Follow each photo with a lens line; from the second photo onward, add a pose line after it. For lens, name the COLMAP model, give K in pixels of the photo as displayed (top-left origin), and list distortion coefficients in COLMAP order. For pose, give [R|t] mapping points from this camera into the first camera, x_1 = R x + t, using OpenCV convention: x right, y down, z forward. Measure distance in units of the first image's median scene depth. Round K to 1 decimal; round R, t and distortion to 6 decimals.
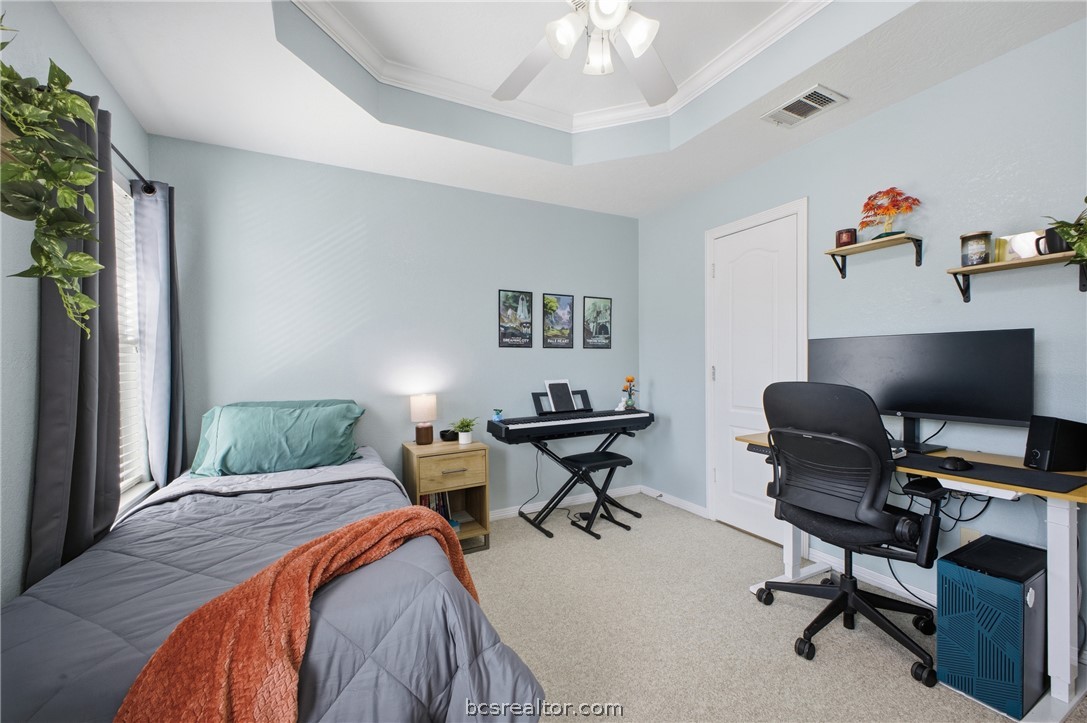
lens RADIAL K [[428.7, 0, 543.2], [0, 428.7, 364.2], [0, 0, 1]] dist [0.011548, -0.001483]
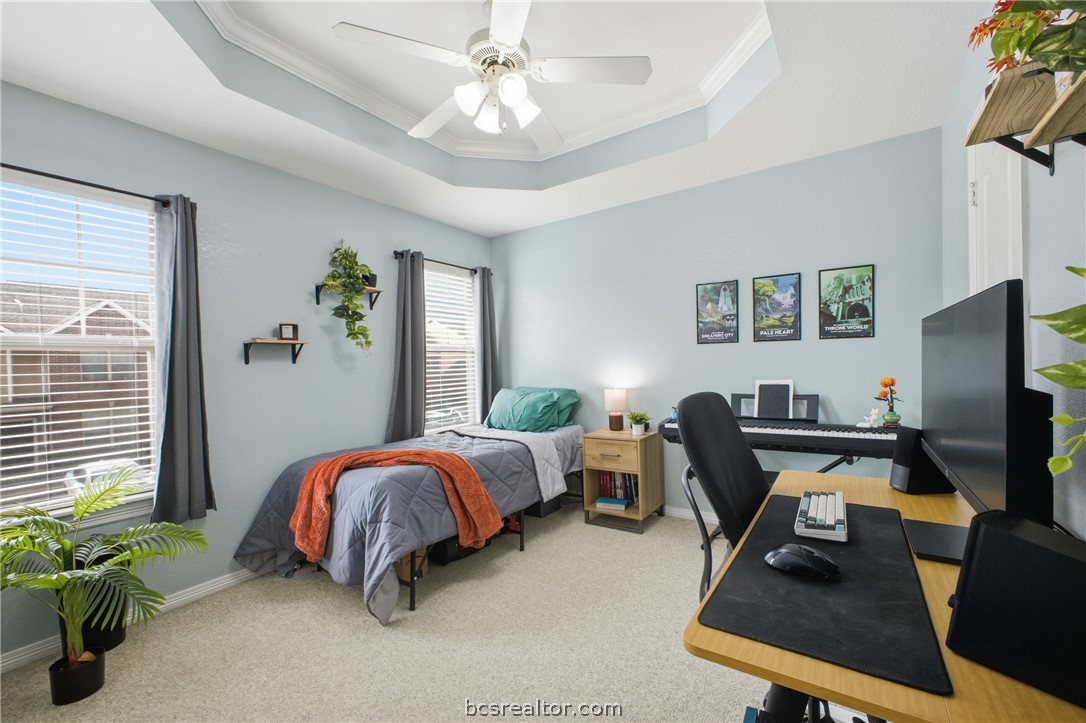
lens RADIAL K [[428.3, 0, 543.5], [0, 428.3, 362.5], [0, 0, 1]] dist [0.011548, -0.001483]
pose [[0.485847, -0.004437, -0.874033, 0.540104], [0.013755, 0.999902, 0.002570, -0.004893], [0.873936, -0.013271, 0.485860, 0.212916]]
